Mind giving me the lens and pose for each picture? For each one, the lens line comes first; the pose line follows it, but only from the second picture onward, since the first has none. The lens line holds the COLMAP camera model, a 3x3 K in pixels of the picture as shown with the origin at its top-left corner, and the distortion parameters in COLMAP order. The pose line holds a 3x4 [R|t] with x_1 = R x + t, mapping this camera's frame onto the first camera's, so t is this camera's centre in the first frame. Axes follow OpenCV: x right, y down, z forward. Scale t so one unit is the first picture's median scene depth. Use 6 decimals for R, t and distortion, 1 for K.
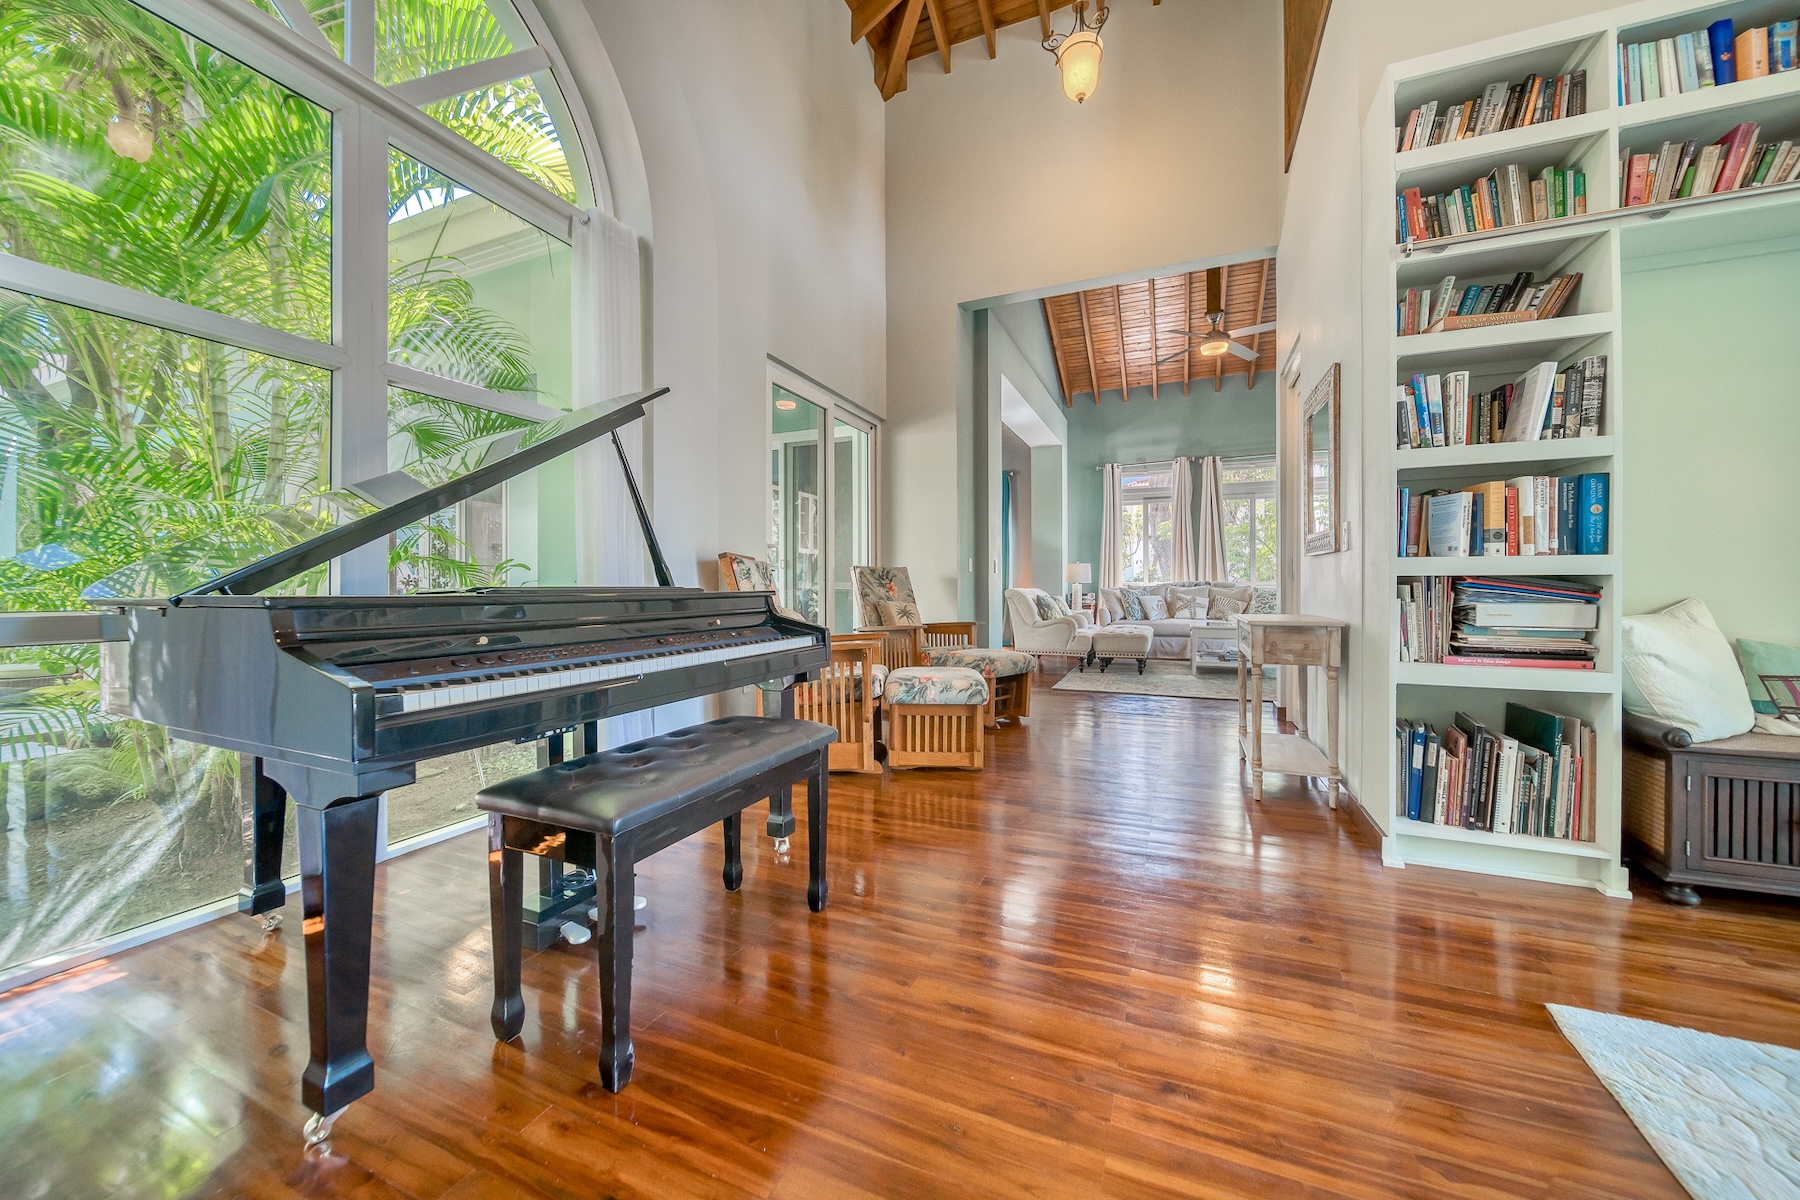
lens RADIAL K [[651.4, 0, 898.8], [0, 651.4, 591.1], [0, 0, 1]] dist [-0.005802, 0.000053]
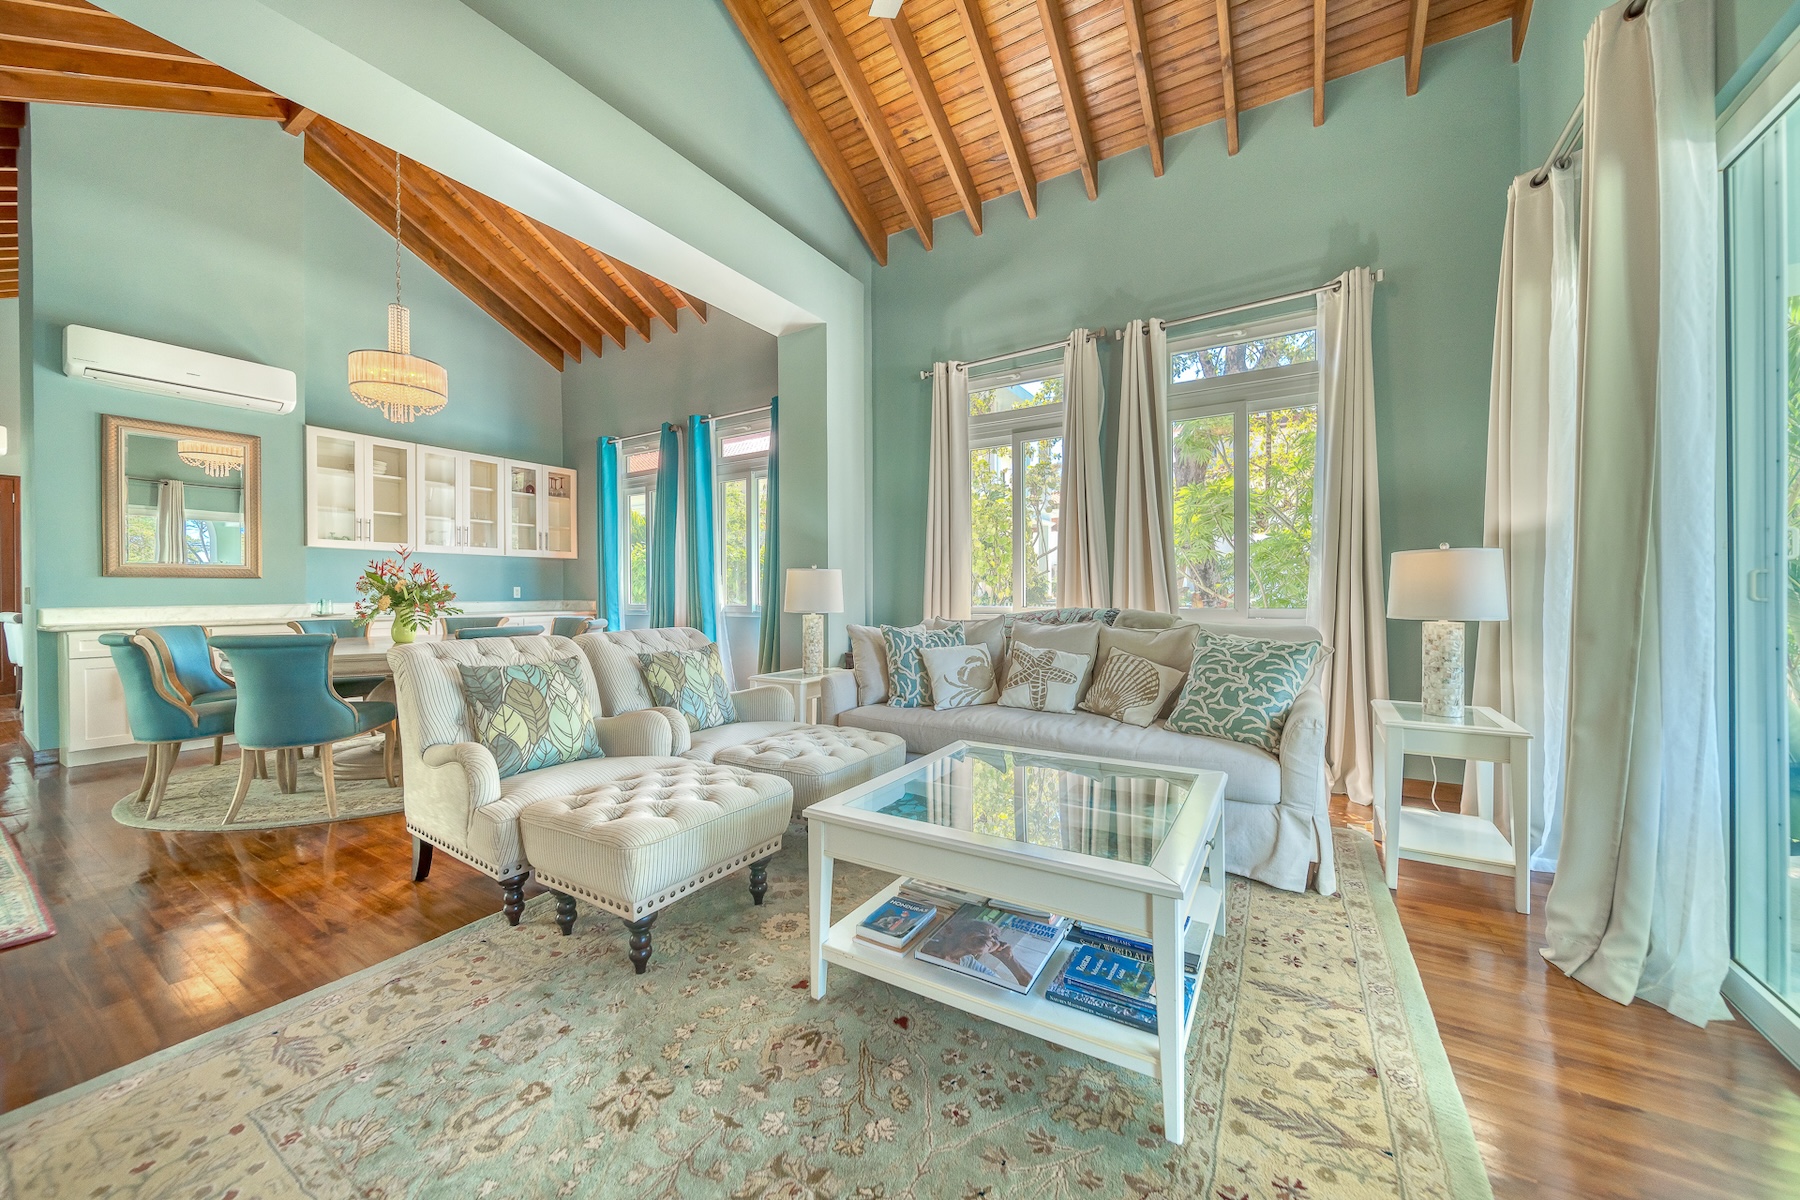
lens RADIAL K [[651.4, 0, 907.1], [0, 651.4, 589.8], [0, 0, 1]] dist [-0.005802, 0.000053]
pose [[0.991139, 0.004755, -0.132742, 0.490336], [-0.004443, 0.999987, 0.002650, -0.034904], [0.132753, -0.002037, 0.991147, 0.696621]]
